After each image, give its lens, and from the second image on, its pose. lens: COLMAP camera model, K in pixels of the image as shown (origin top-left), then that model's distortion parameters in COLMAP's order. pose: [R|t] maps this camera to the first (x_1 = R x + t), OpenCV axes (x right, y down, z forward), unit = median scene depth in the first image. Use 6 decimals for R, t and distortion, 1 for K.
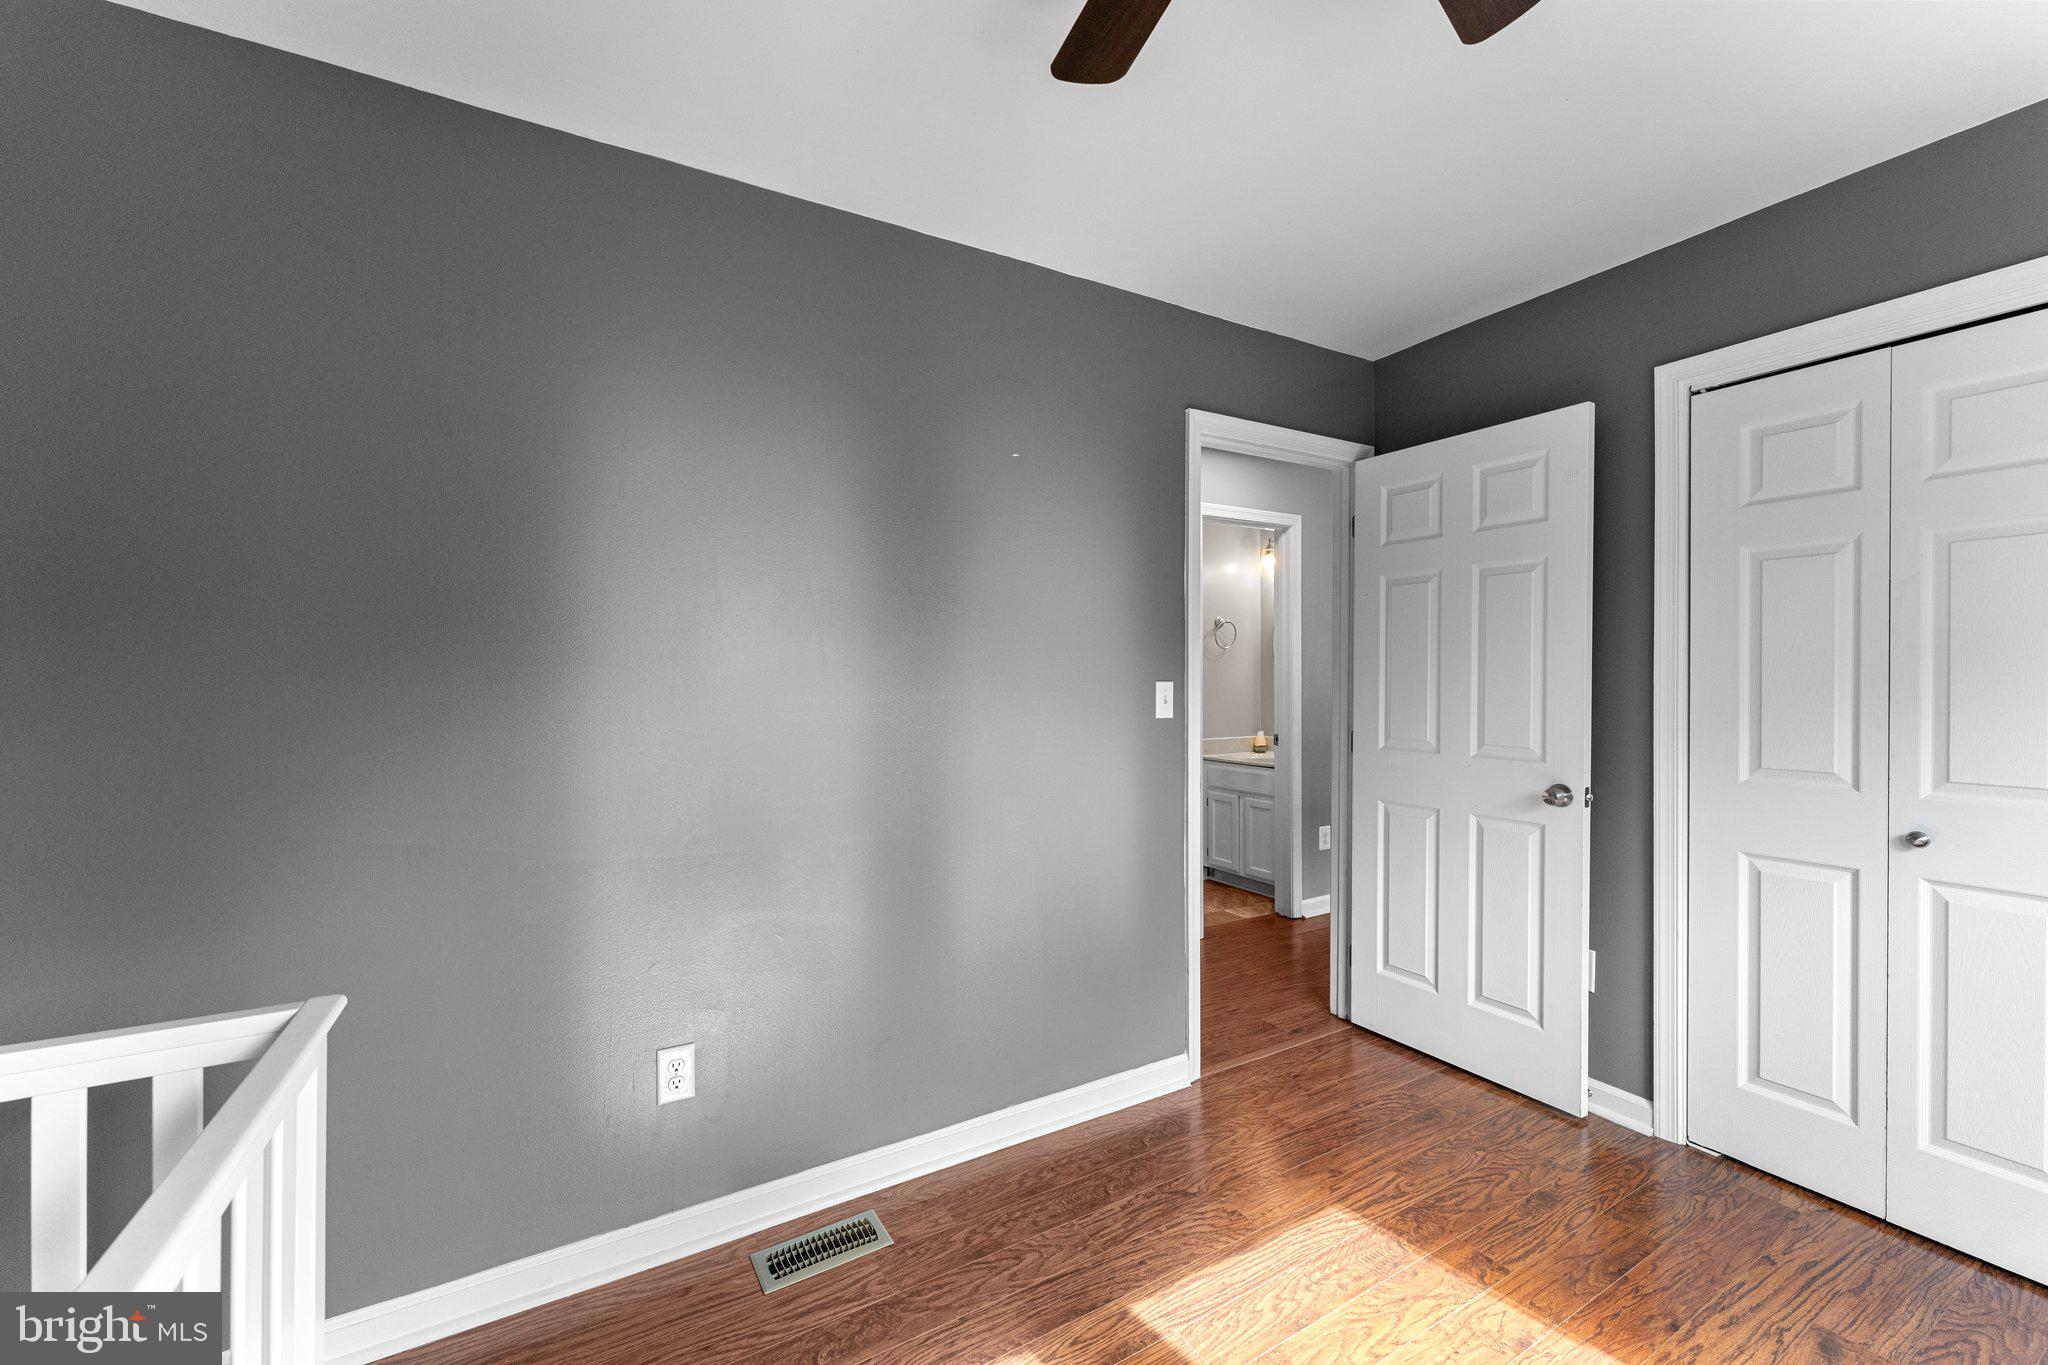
lens RADIAL K [[827.2, 0, 1024.9], [0, 827.2, 679.9], [0, 0, 1]] dist [0.001126, 0.000956]
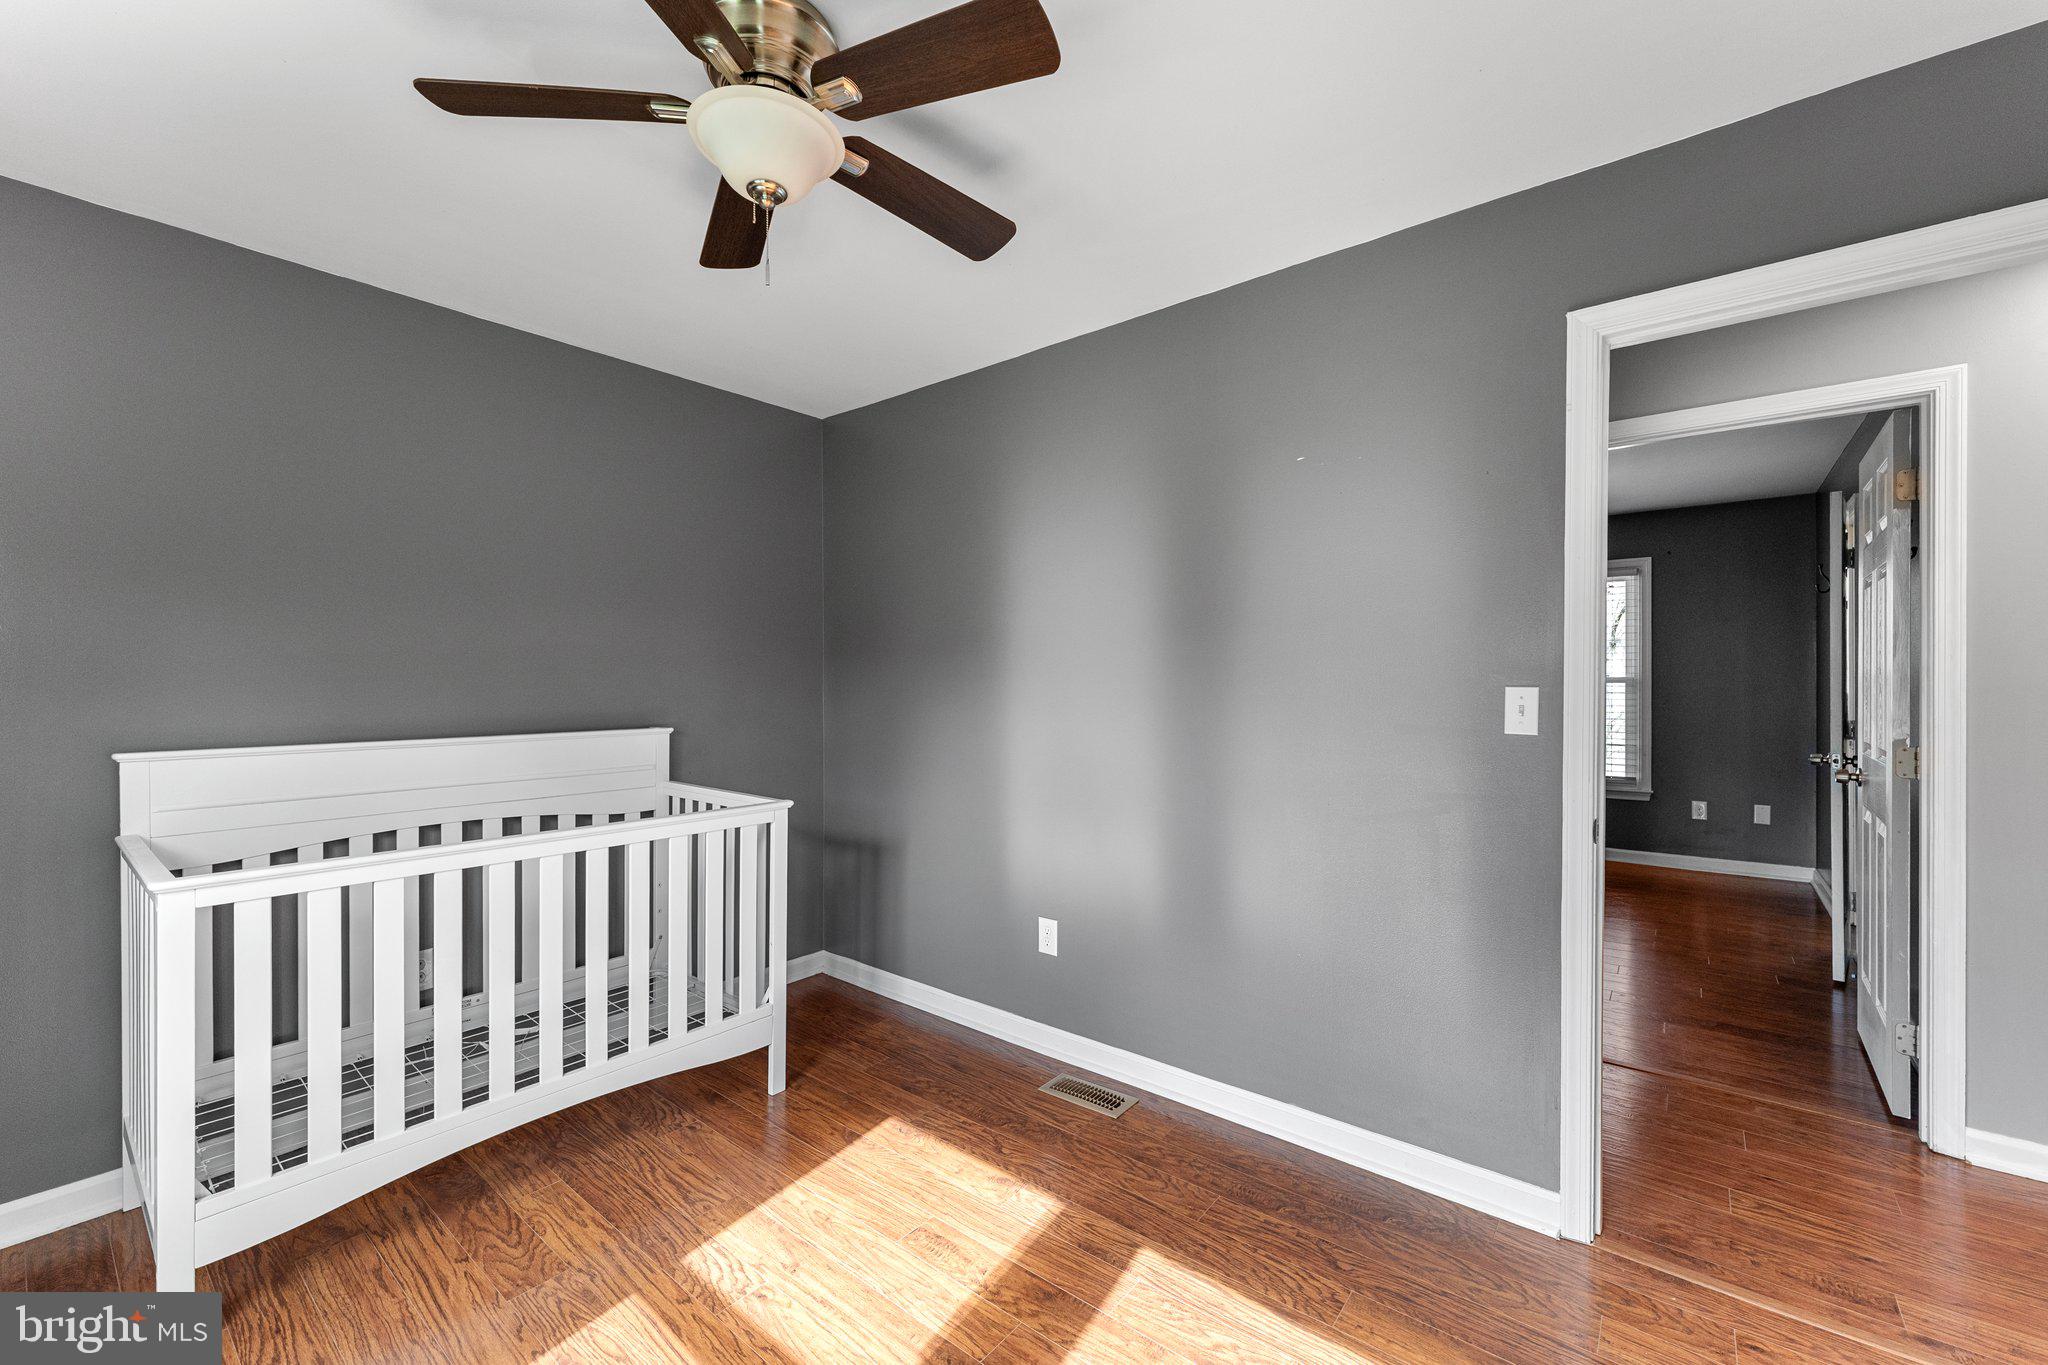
lens RADIAL K [[827.2, 0, 1007.9], [0, 827.2, 680.0], [0, 0, 1]] dist [0.001126, 0.000956]
pose [[0.346381, 0.008226, -0.938058, 0.988228], [-0.009071, 0.999944, 0.005419, -0.004168], [0.938050, 0.006632, 0.346437, 0.396956]]
